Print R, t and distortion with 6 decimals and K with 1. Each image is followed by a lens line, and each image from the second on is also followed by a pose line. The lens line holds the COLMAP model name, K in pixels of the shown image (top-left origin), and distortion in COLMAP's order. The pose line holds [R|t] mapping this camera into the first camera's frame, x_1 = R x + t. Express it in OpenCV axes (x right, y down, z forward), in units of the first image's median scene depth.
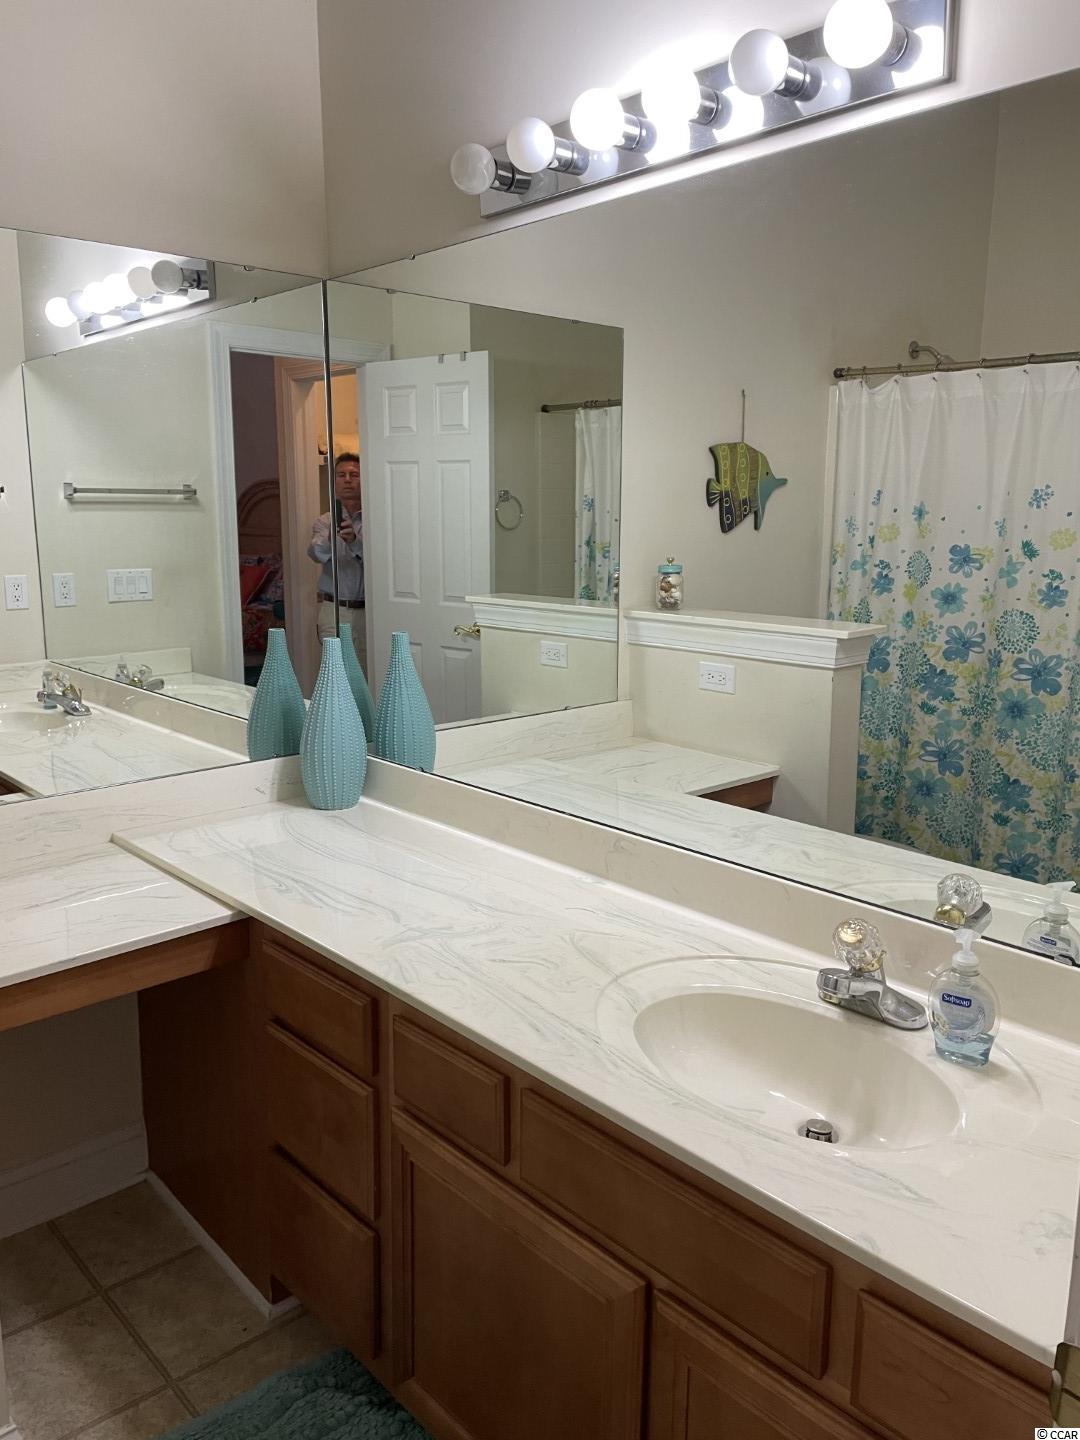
lens RADIAL K [[1093.3, 0, 536.7], [0, 1093.3, 714.6], [0, 0, 1]] dist [0.068623, -0.071904]
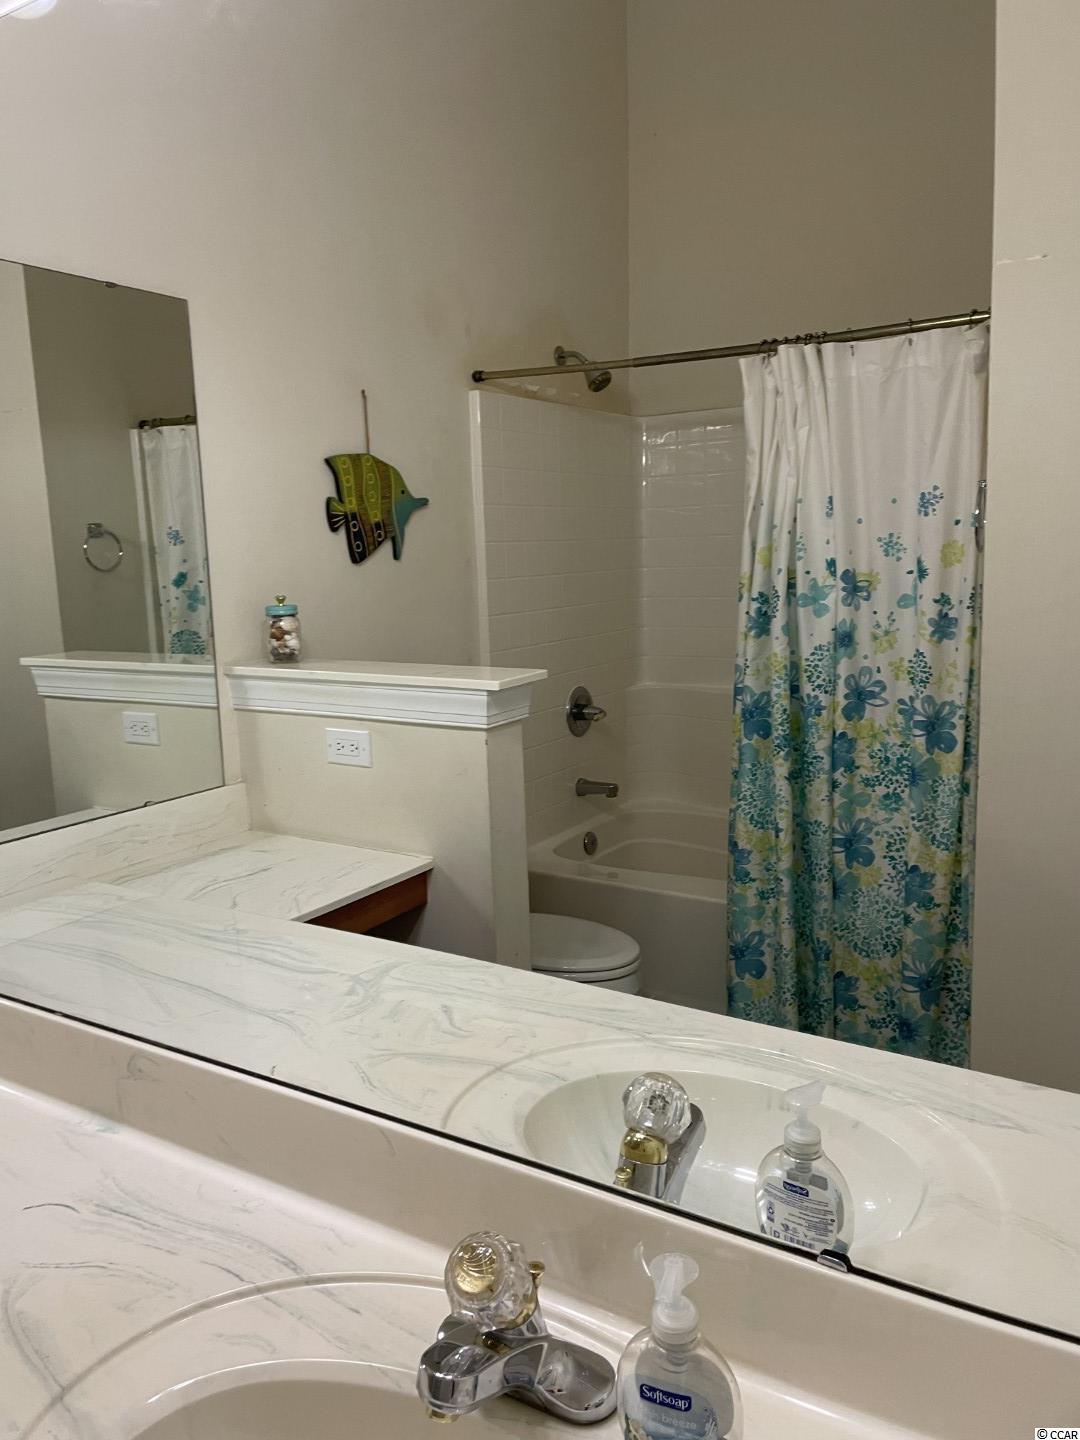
lens RADIAL K [[1093.3, 0, 542.3], [0, 1093.3, 721.7], [0, 0, 1]] dist [0.068623, -0.071904]
pose [[0.960237, -0.073630, 0.269302, 0.083712], [0.081745, 0.996472, -0.019029, -0.024154], [-0.266951, 0.040286, 0.962868, 0.201604]]
